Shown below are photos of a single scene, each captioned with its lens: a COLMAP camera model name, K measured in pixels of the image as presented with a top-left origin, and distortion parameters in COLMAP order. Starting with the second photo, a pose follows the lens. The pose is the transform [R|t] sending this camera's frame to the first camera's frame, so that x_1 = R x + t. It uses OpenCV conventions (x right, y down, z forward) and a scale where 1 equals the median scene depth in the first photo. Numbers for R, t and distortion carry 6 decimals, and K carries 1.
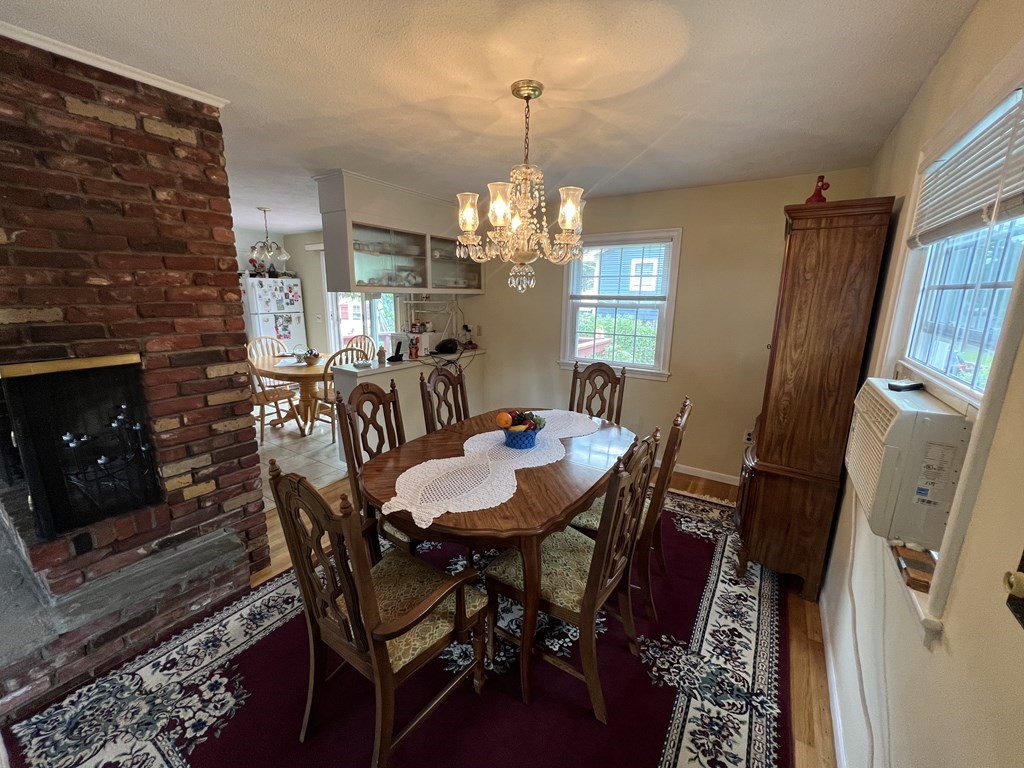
lens RADIAL K [[413.9, 0, 509.9], [0, 413.9, 380.7], [0, 0, 1]] dist [0.000660, 0.000300]
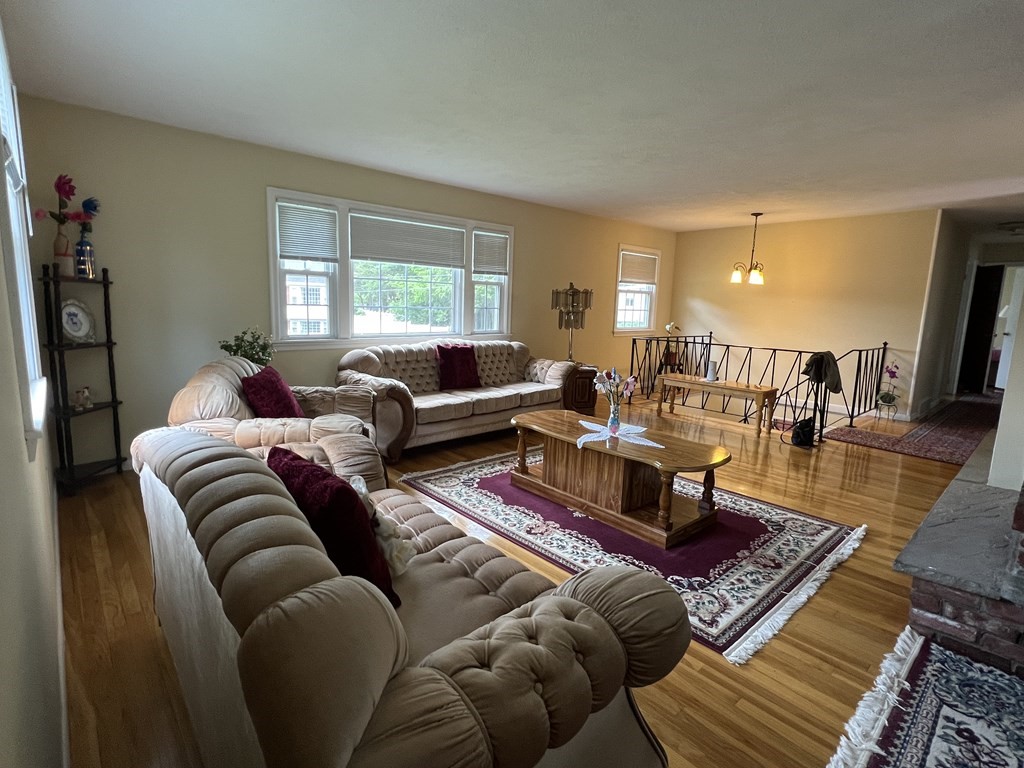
lens RADIAL K [[504.8, 0, 509.5], [0, 504.8, 380.2], [0, 0, 1]] dist [0.004761, 0.001344]
pose [[-0.249680, 0.128788, -0.959726, 0.244208], [-0.239281, 0.952174, 0.190025, 0.192224], [0.938299, 0.277090, -0.206922, 0.052233]]
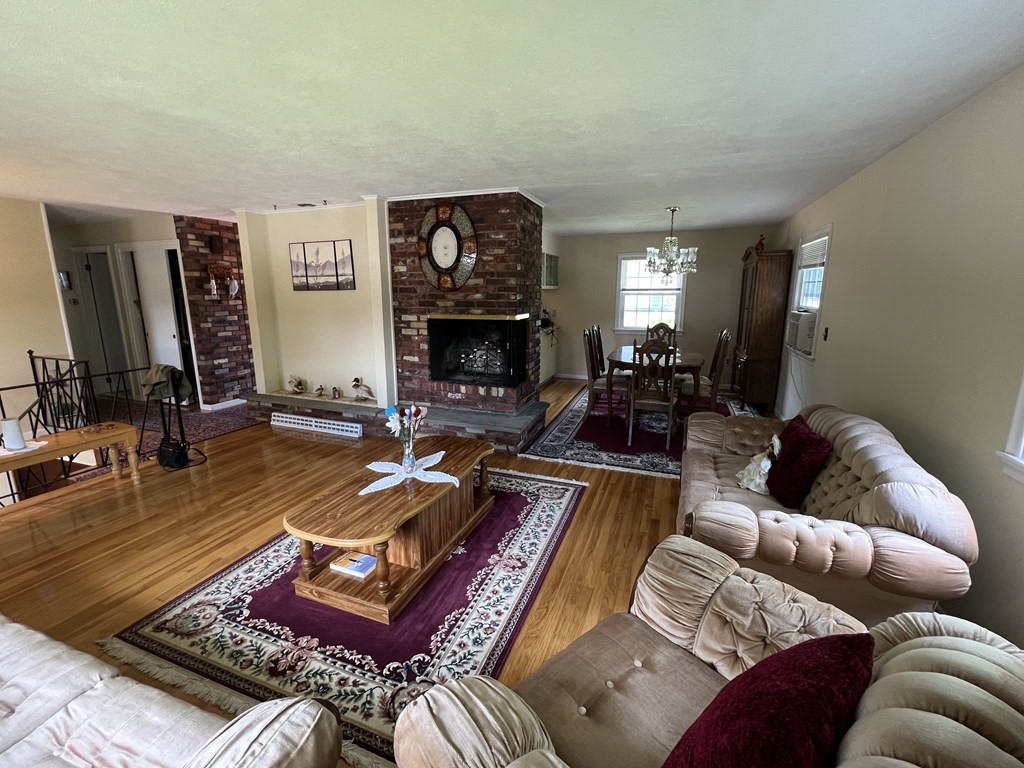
lens RADIAL K [[442.4, 0, 510.1], [0, 442.4, 381.7], [0, 0, 1]] dist [-0.002074, -0.000030]
pose [[0.975809, -0.058287, 0.210713, -1.805584], [0.059651, 0.998219, -0.000116, 0.369287], [-0.210331, 0.012683, 0.977548, -1.685752]]
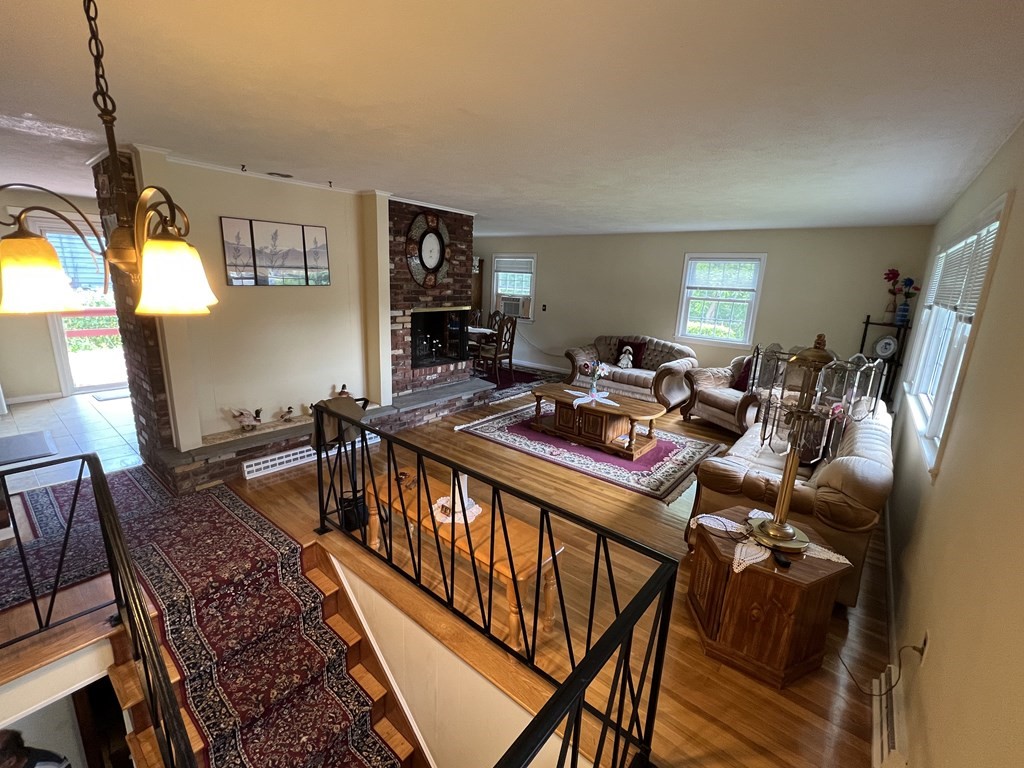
lens RADIAL K [[442.4, 0, 511.5], [0, 442.4, 382.3], [0, 0, 1]] dist [-0.002074, -0.000030]
pose [[0.097371, -0.241815, 0.965424, -4.856814], [0.170628, 0.959728, 0.223179, -0.189633], [-0.980513, 0.142997, 0.134710, 0.211726]]
